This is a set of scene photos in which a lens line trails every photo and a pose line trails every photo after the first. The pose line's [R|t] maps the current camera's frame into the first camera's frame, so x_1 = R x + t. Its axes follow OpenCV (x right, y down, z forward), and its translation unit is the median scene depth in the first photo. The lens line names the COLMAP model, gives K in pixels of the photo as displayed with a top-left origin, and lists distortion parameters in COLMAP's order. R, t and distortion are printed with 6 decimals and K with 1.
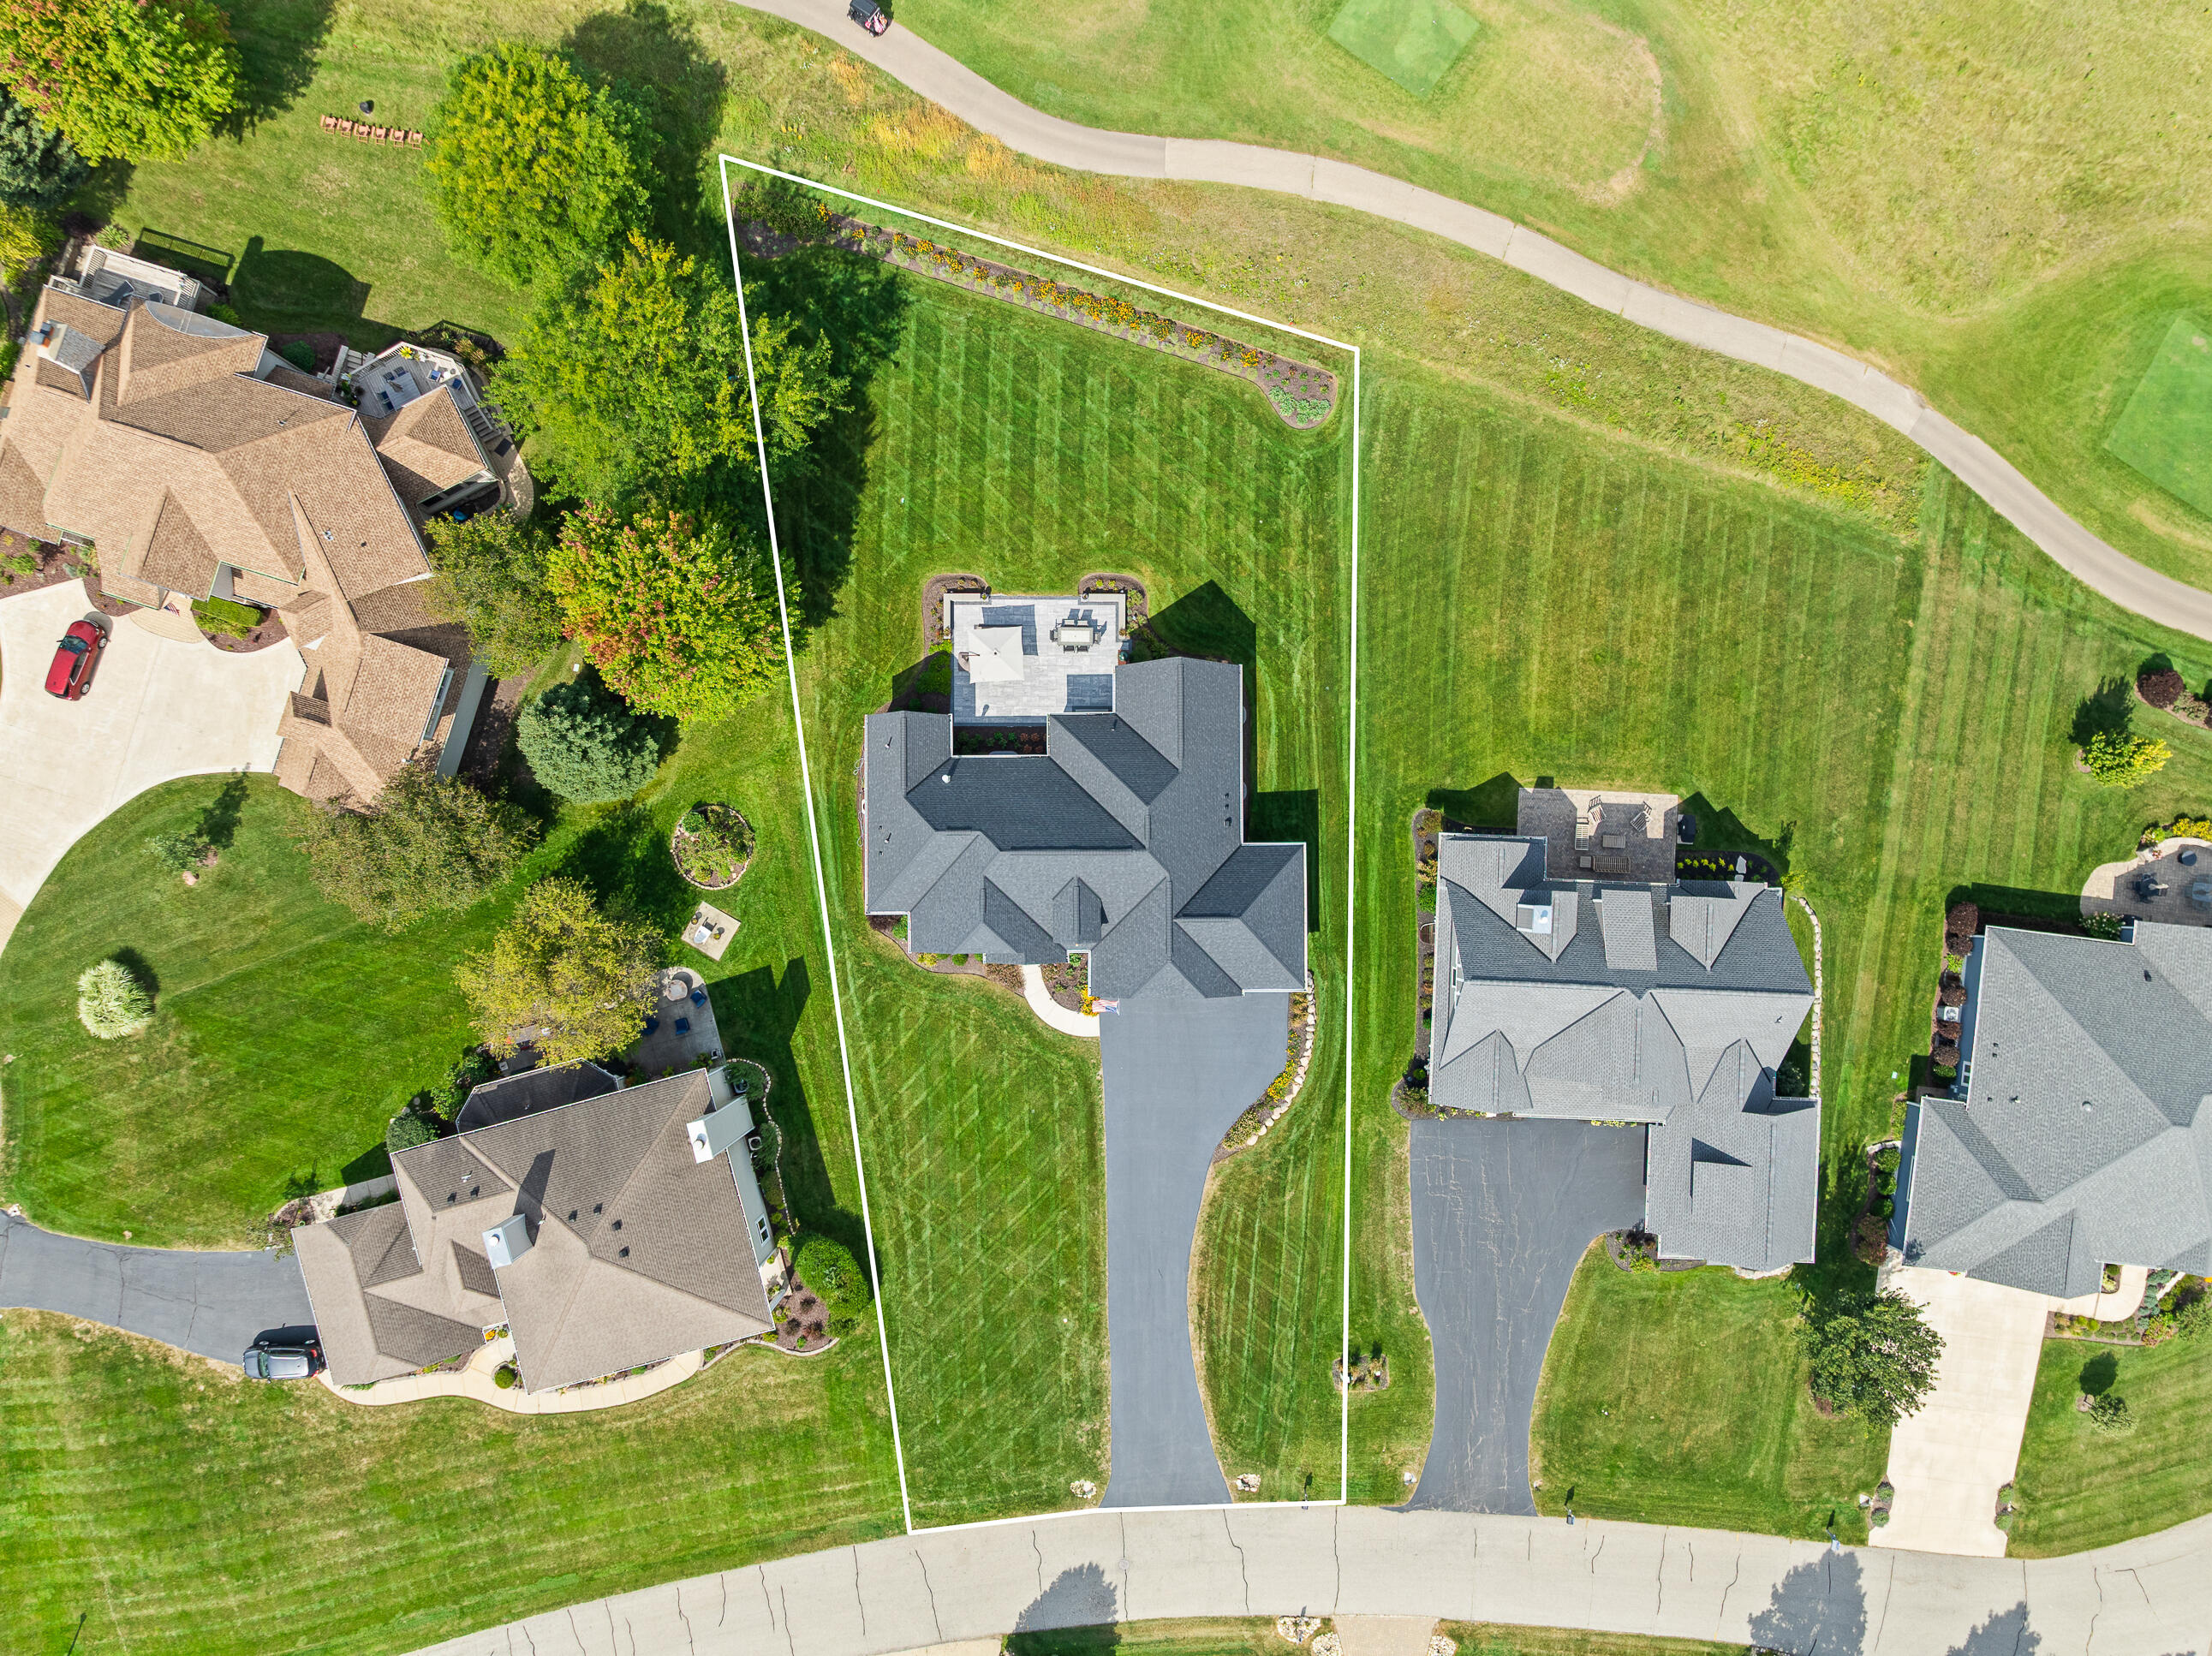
lens RADIAL K [[1571.5, 0, 1106.0], [0, 1571.5, 828.0], [0, 0, 1]] dist [-0.038595, 0.003080]
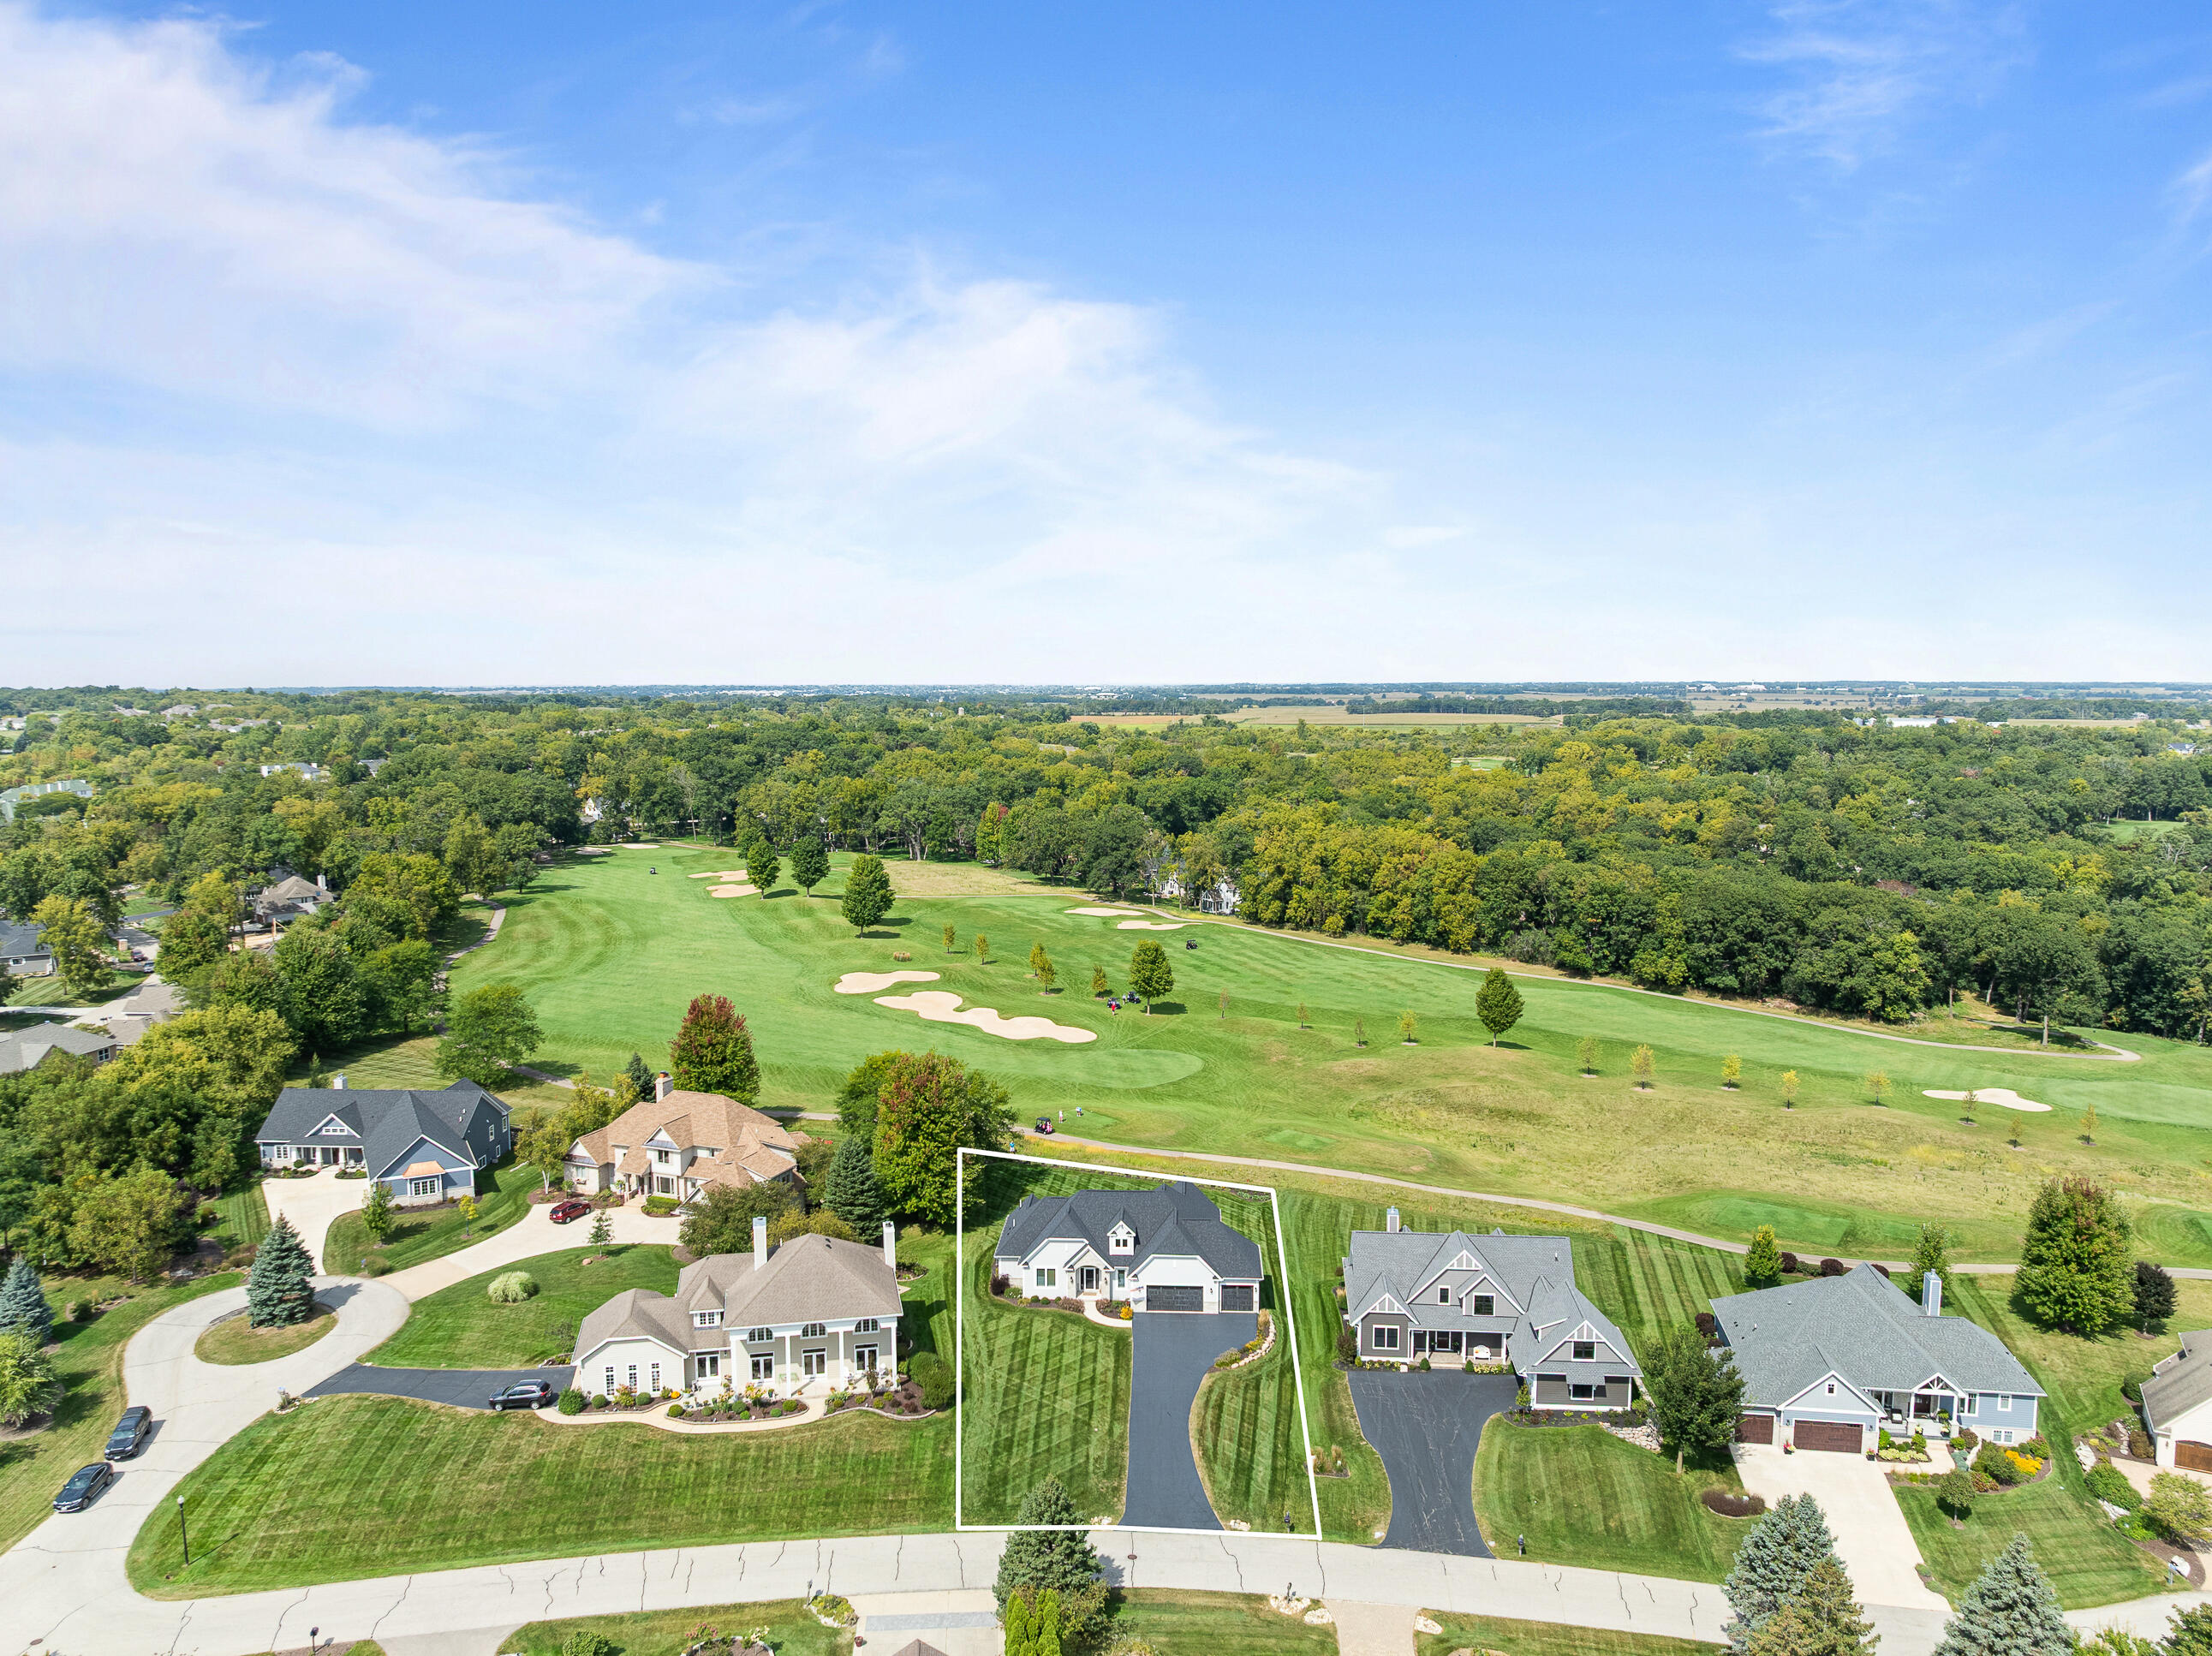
lens RADIAL K [[1597.5, 0, 1106.0], [0, 1597.5, 828.0], [0, 0, 1]] dist [-0.034452, -0.001465]
pose [[0.998203, -0.003061, -0.059846, 0.063429], [-0.059044, 0.120360, -0.990973, 1.552991], [0.010236, 0.992726, 0.119963, 0.329086]]
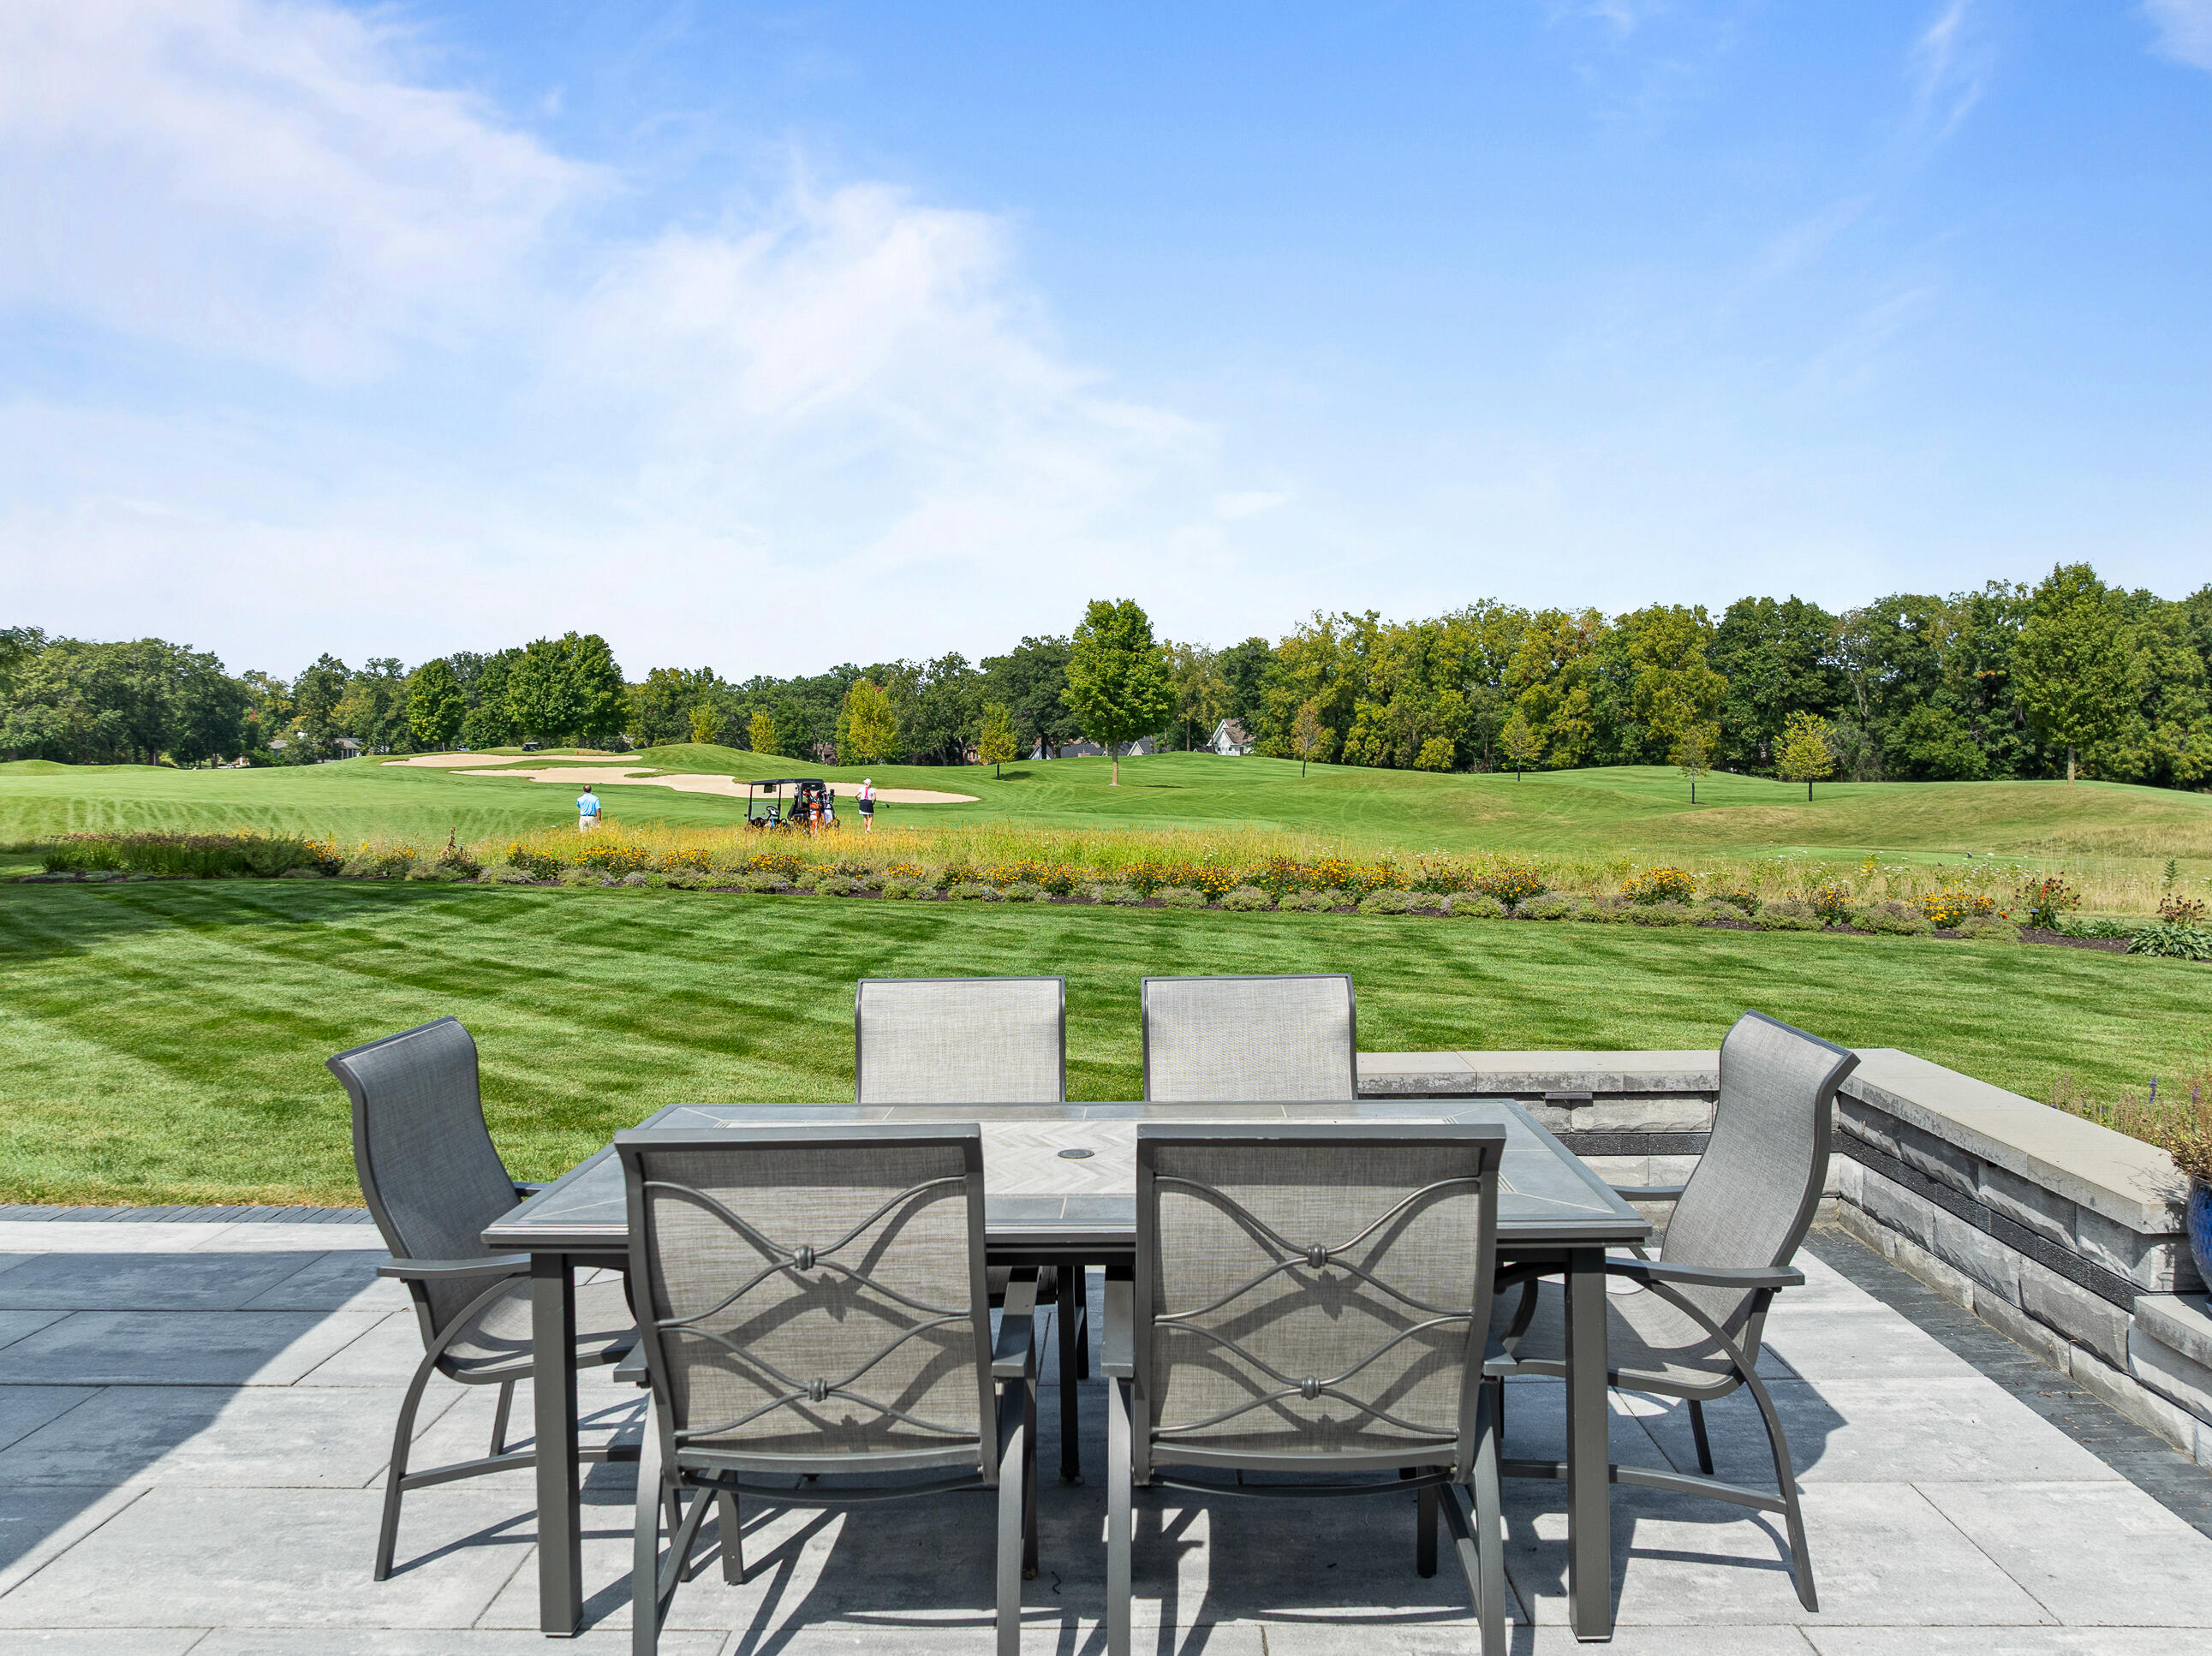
lens RADIAL K [[1571.5, 0, 1106.0], [0, 1571.5, 828.0], [0, 0, 1]] dist [-0.038595, 0.003080]
pose [[0.999588, -0.019692, -0.020881, -0.013678], [-0.019637, 0.061349, -0.997923, -0.089418], [0.020932, 0.997922, 0.060937, 0.958889]]
